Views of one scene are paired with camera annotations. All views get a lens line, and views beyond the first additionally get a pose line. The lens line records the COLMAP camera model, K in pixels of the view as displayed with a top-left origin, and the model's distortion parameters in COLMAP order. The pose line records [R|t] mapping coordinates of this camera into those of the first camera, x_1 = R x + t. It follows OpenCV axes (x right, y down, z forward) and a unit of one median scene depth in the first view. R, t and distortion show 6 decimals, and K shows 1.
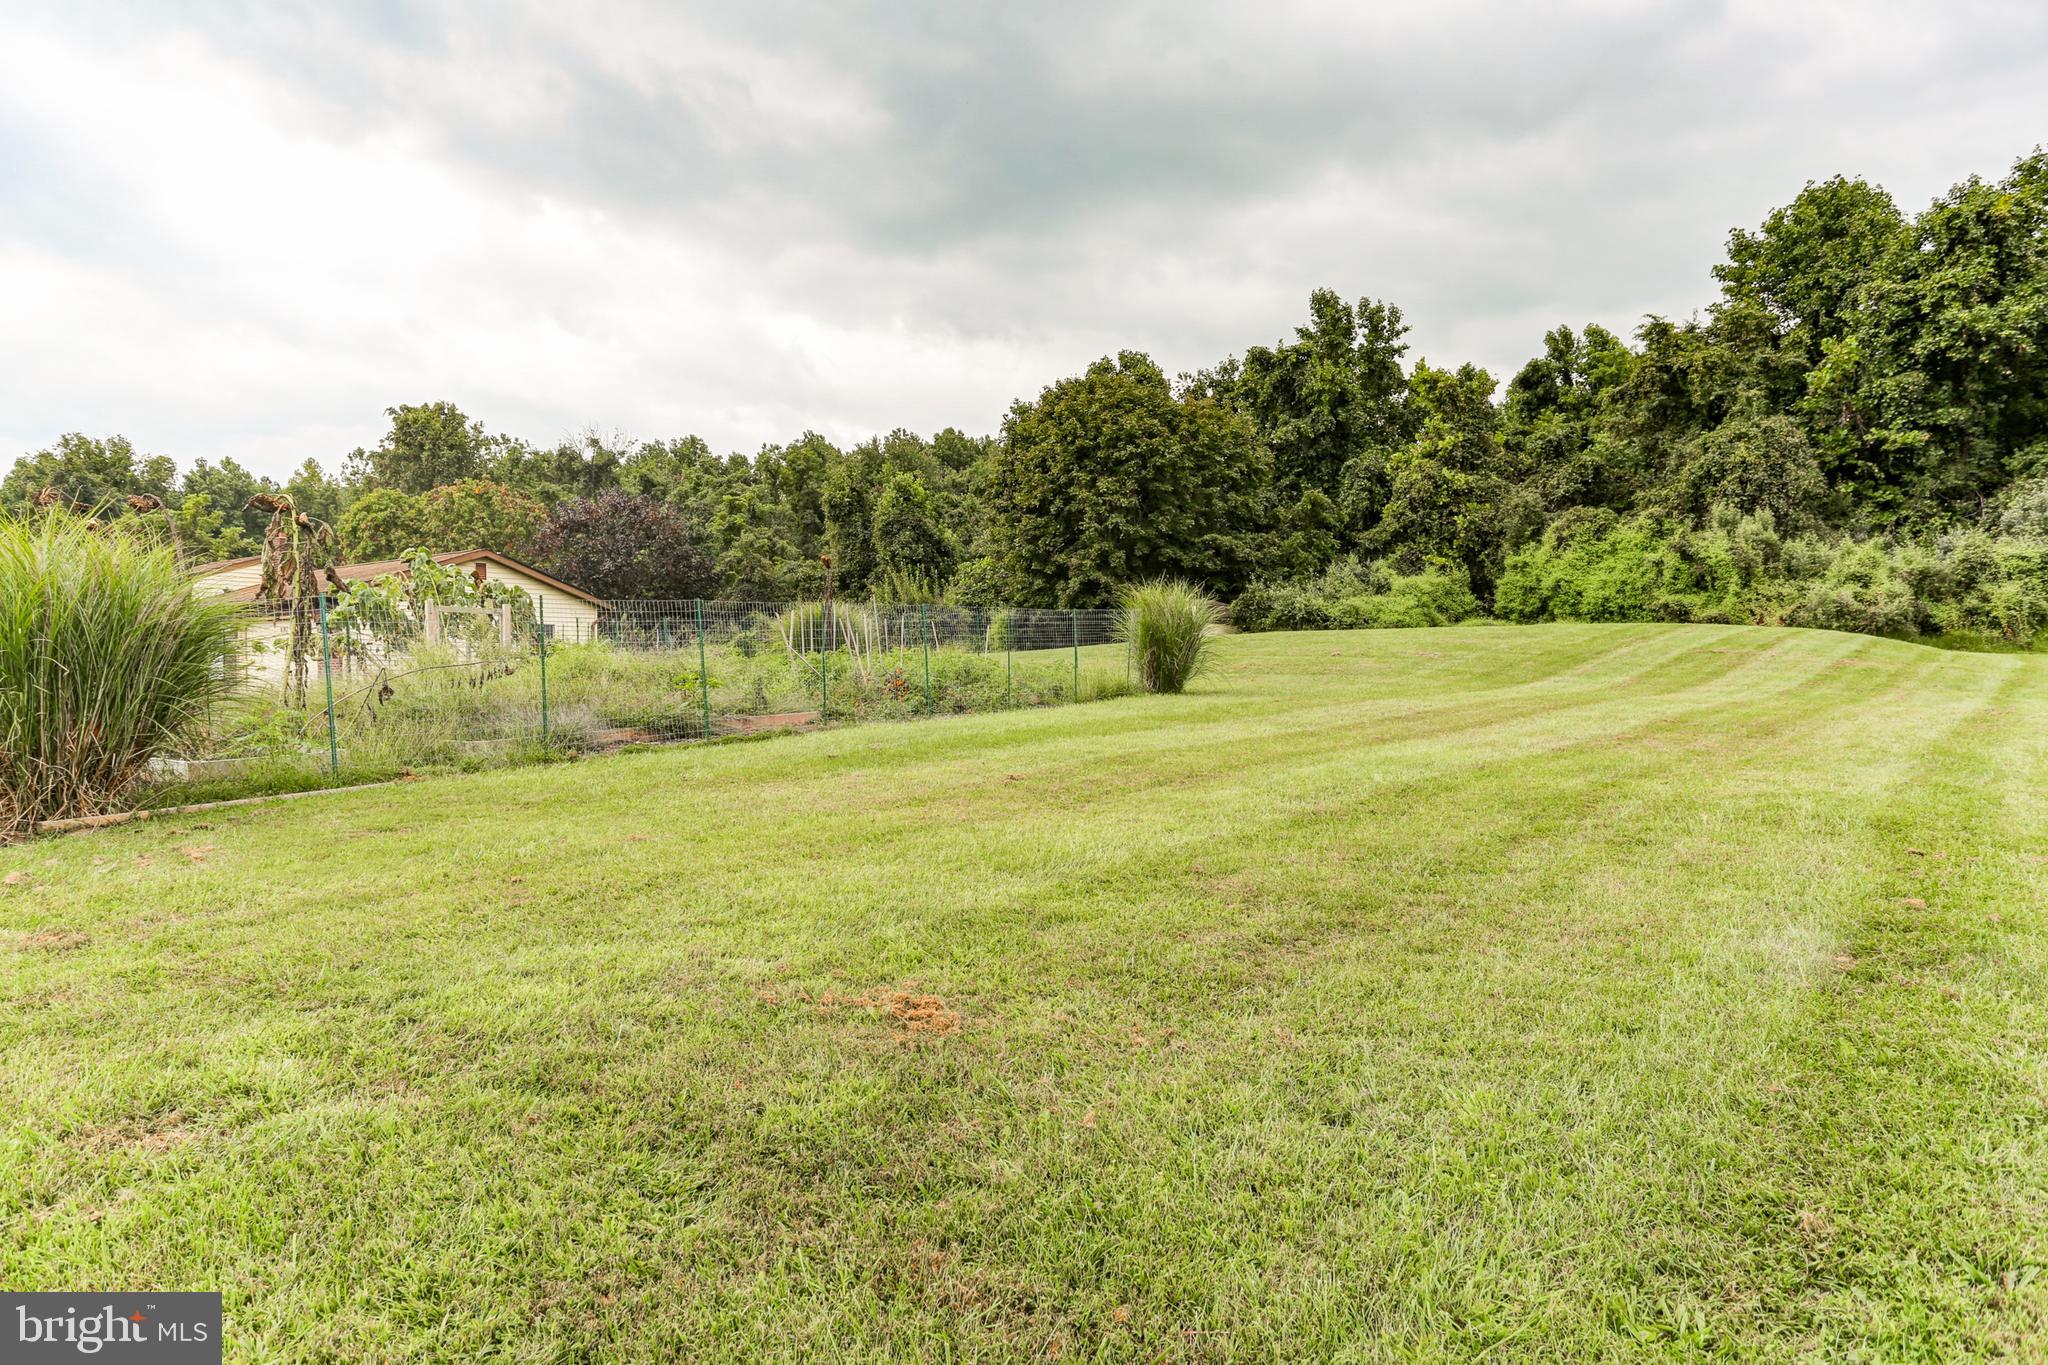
lens RADIAL K [[1195.1, 0, 1008.5], [0, 1195.1, 671.6], [0, 0, 1]] dist [-0.048406, 0.041933]
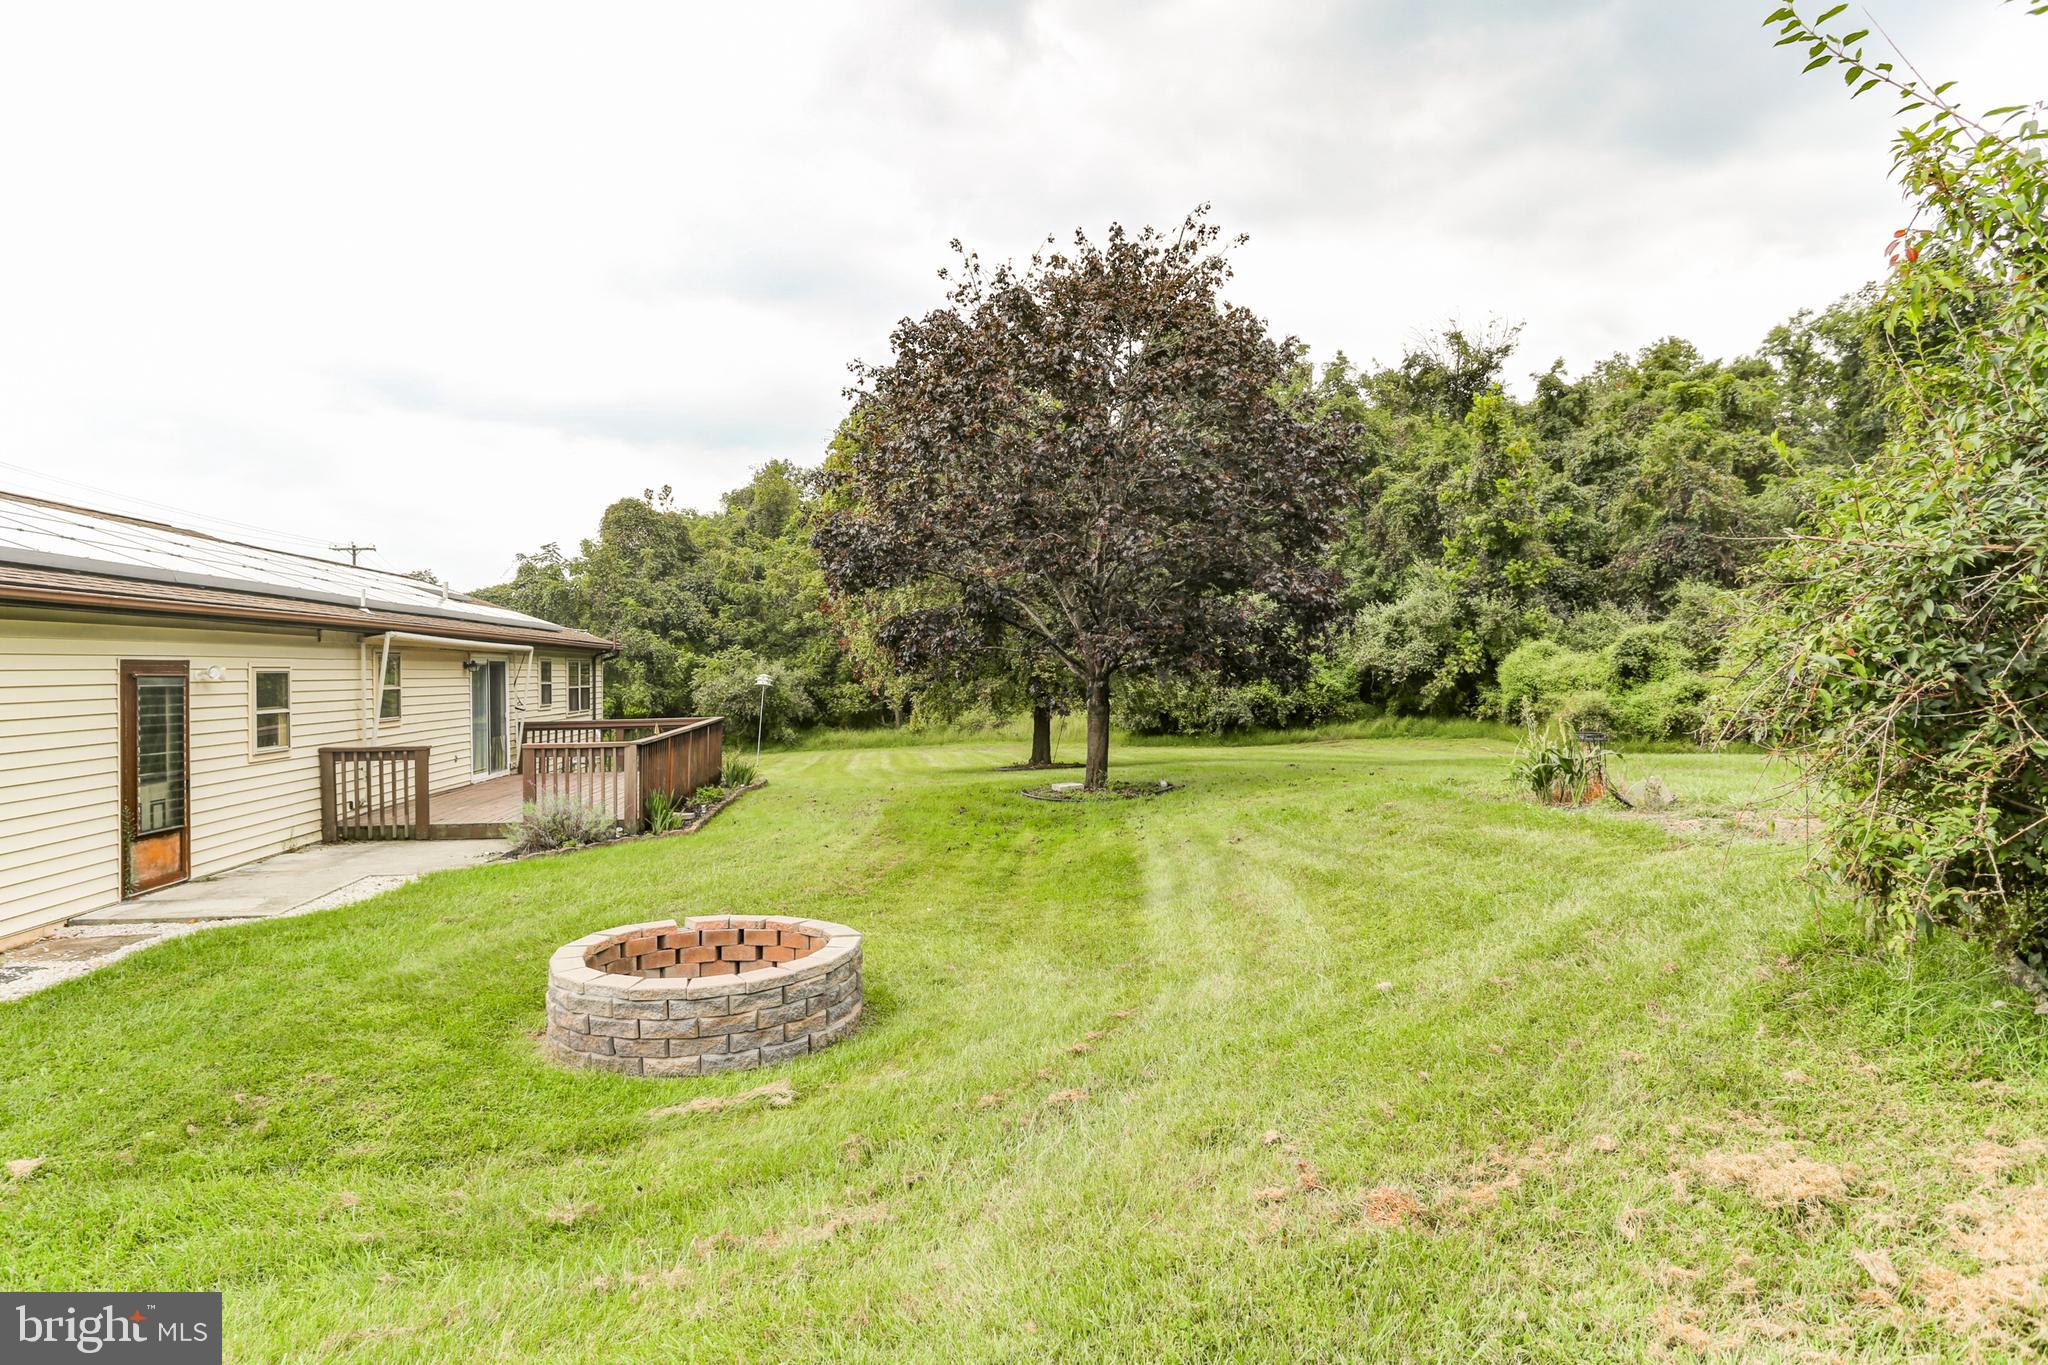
lens RADIAL K [[1157.6, 0, 1018.9], [0, 1157.6, 658.8], [0, 0, 1]] dist [-0.044704, 0.037033]
pose [[0.671917, -0.005162, -0.740609, -0.076419], [0.002693, 0.999986, -0.004527, -0.024900], [0.740622, 0.001047, 0.671922, 0.714025]]
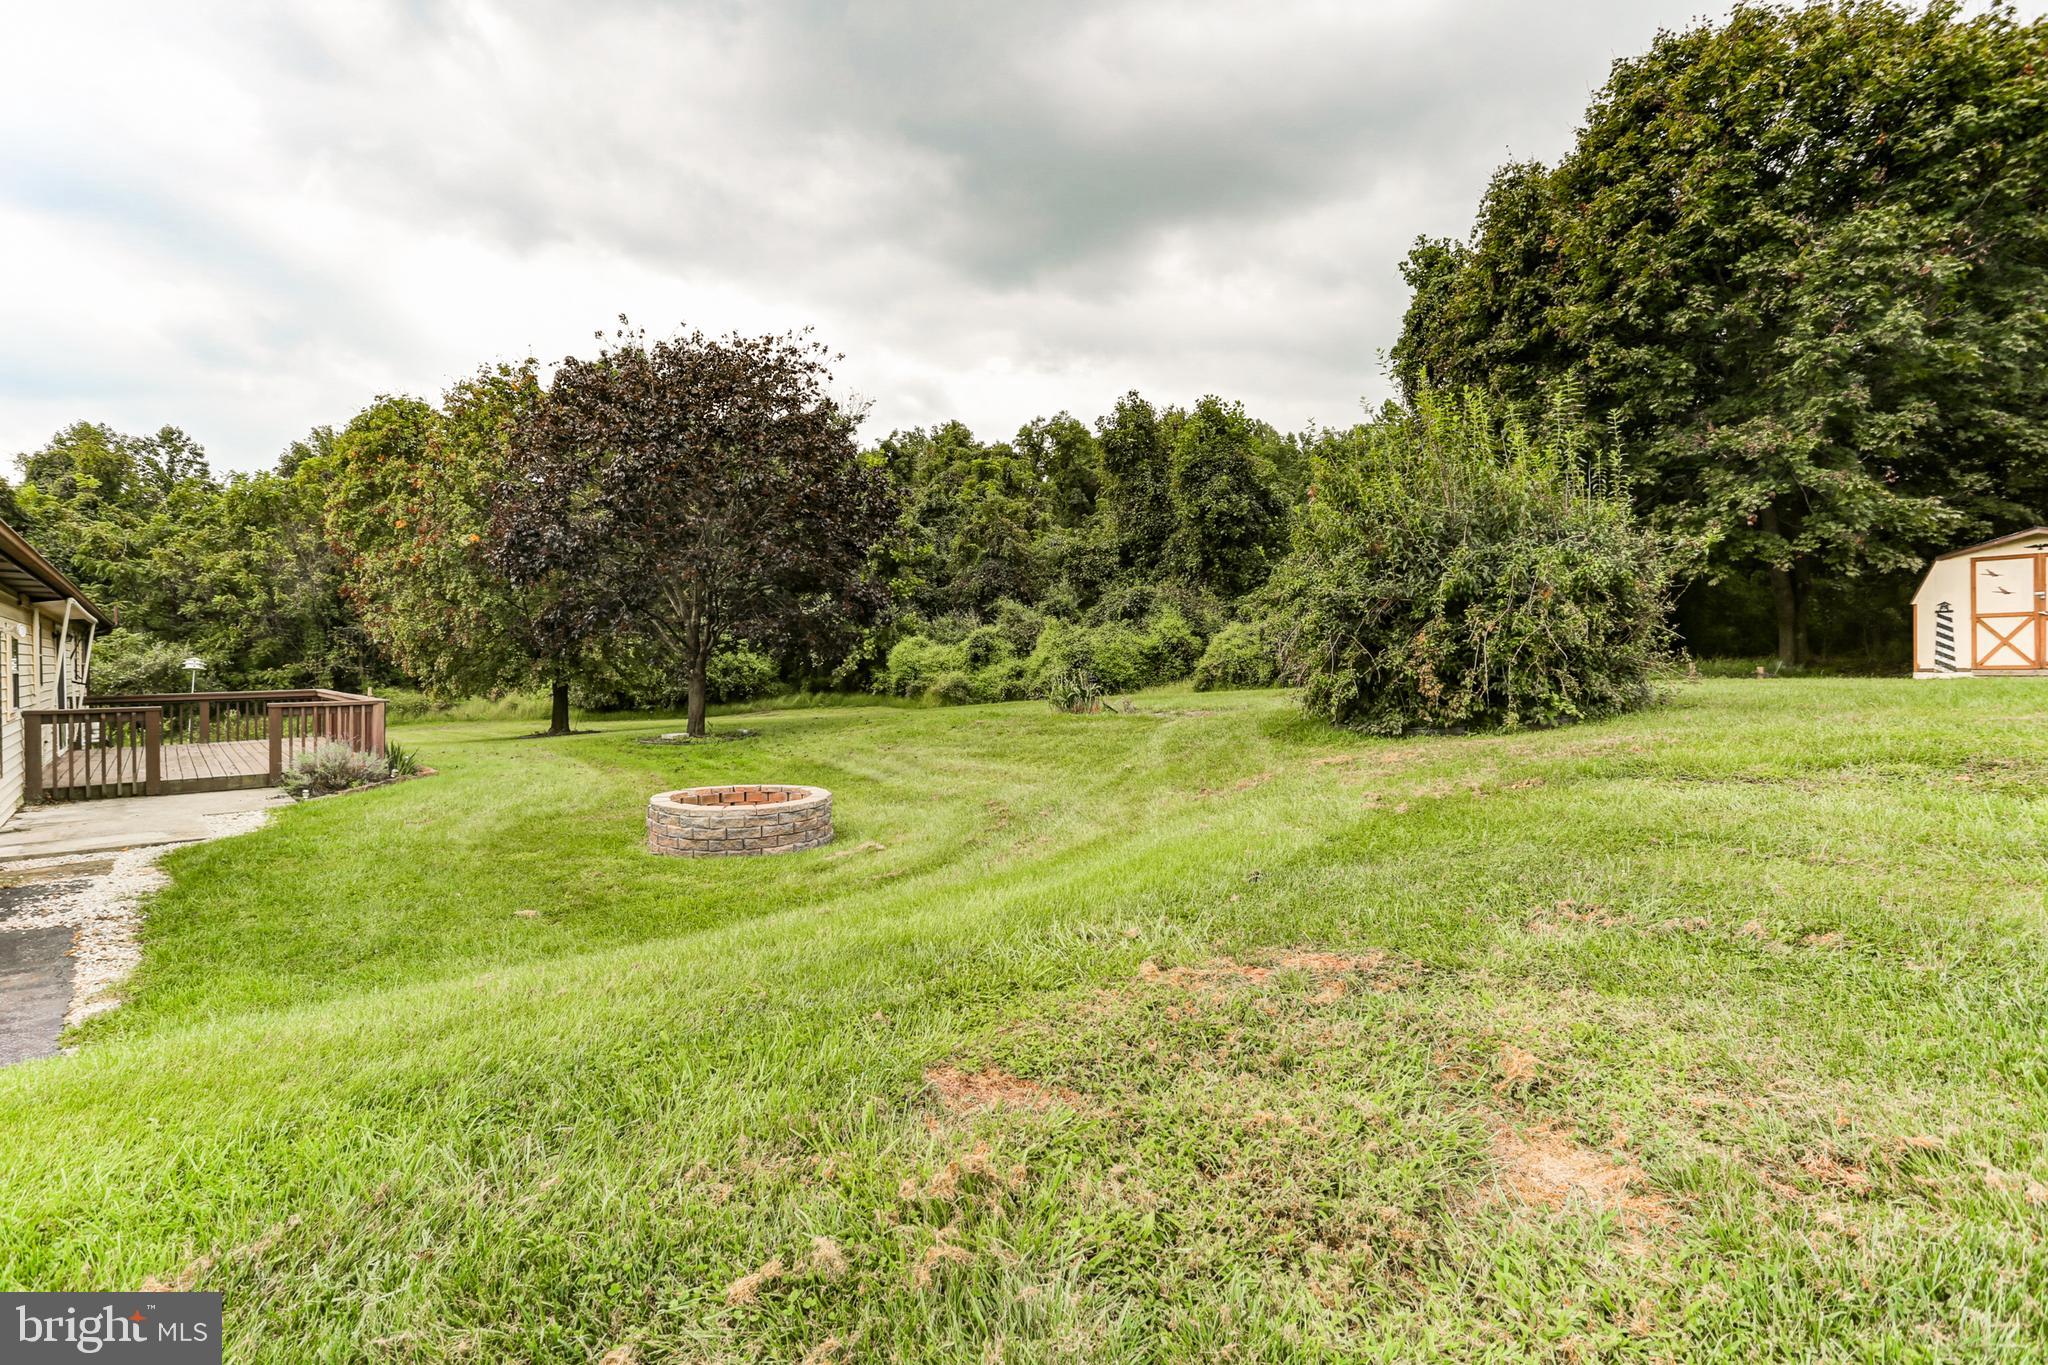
lens RADIAL K [[1000.7, 0, 1000.5], [0, 1000.7, 668.2], [0, 0, 1]] dist [-0.047477, 0.032030]
pose [[0.971895, 0.005858, -0.235342, -0.105433], [-0.004022, 0.999958, 0.008279, -0.018755], [0.235381, -0.007099, 0.971877, 0.604750]]
